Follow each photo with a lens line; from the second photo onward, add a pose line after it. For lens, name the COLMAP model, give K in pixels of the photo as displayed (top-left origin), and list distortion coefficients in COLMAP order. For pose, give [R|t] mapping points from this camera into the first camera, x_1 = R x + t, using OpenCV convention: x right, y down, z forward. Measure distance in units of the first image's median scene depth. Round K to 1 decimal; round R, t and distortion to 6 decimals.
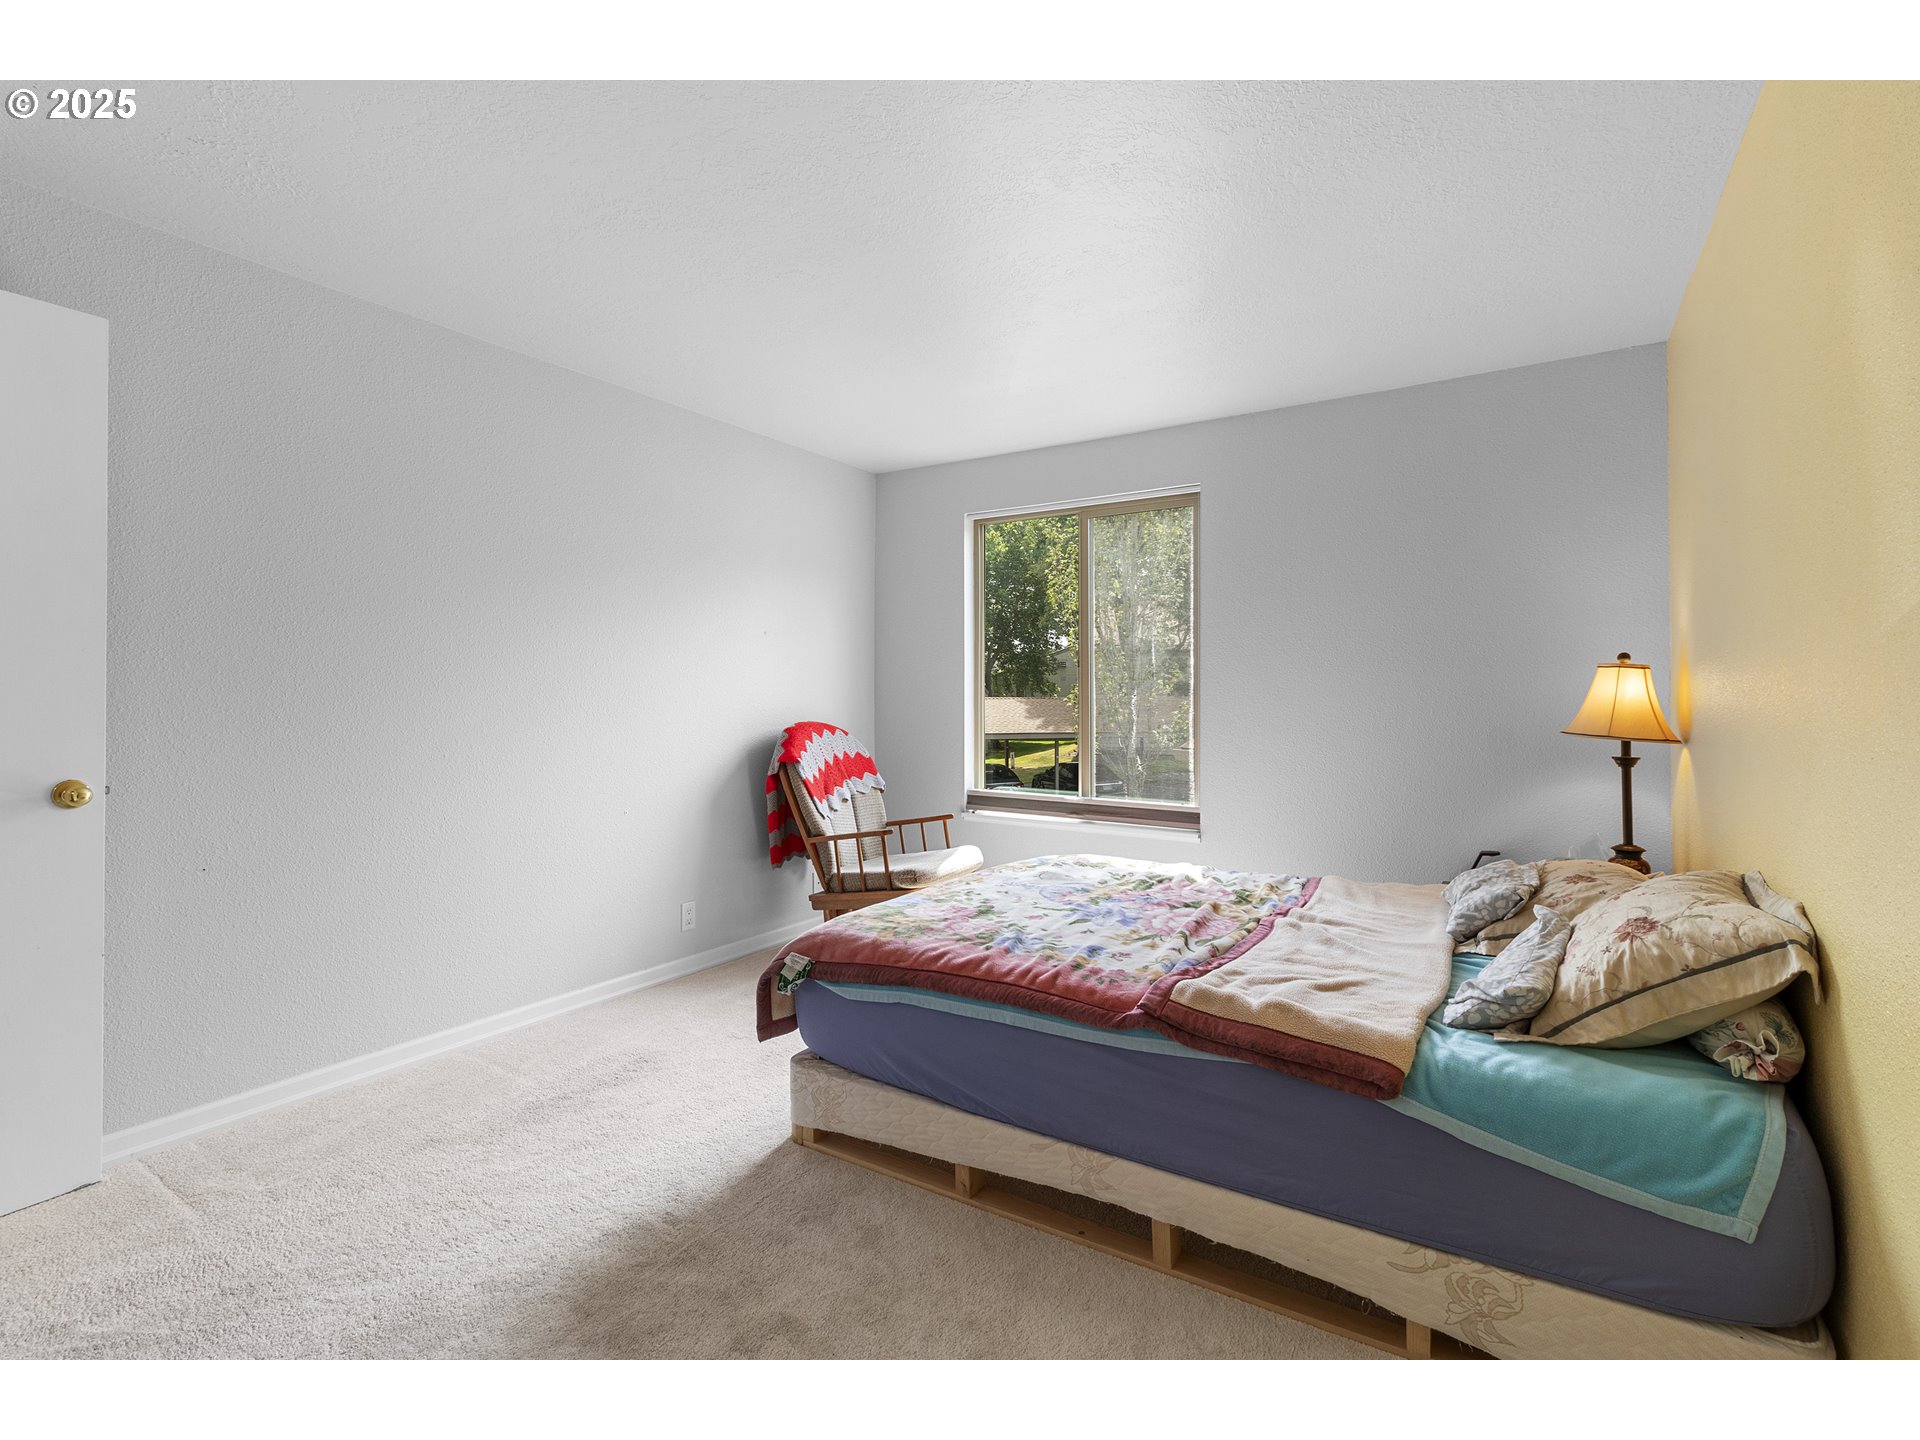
lens RADIAL K [[885.8, 0, 955.1], [0, 885.8, 684.5], [0, 0, 1]] dist [0.006368, -0.000119]
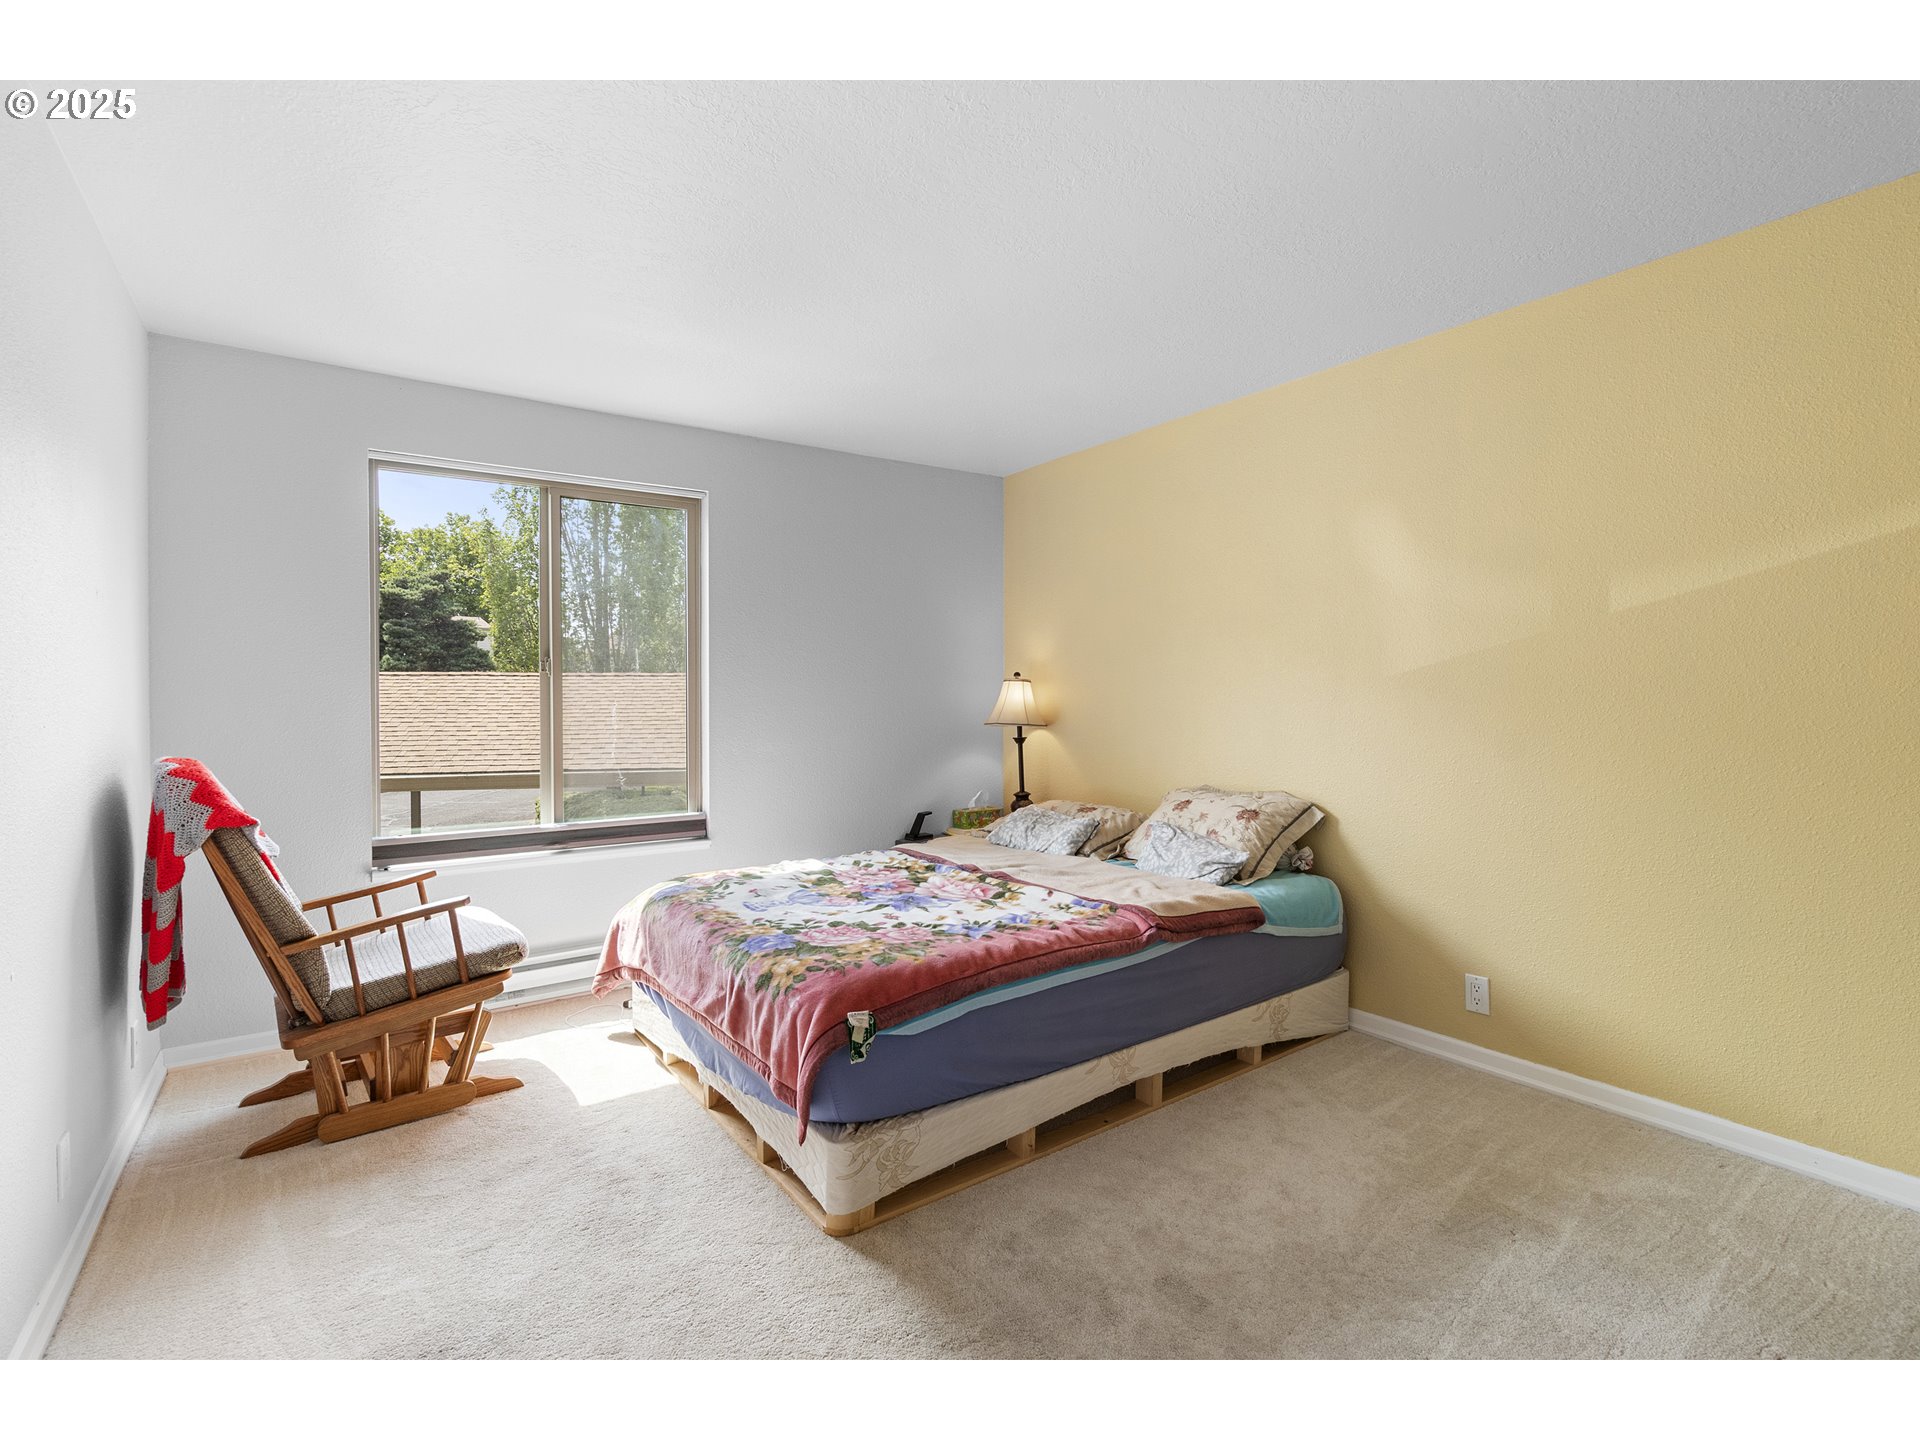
lens RADIAL K [[885.8, 0, 958.6], [0, 885.8, 711.1], [0, 0, 1]] dist [0.006368, -0.000119]
pose [[0.387090, -0.021480, 0.921792, -0.761461], [-0.000807, 0.999720, 0.023635, -0.002822], [-0.922042, -0.009893, 0.386964, 0.486733]]
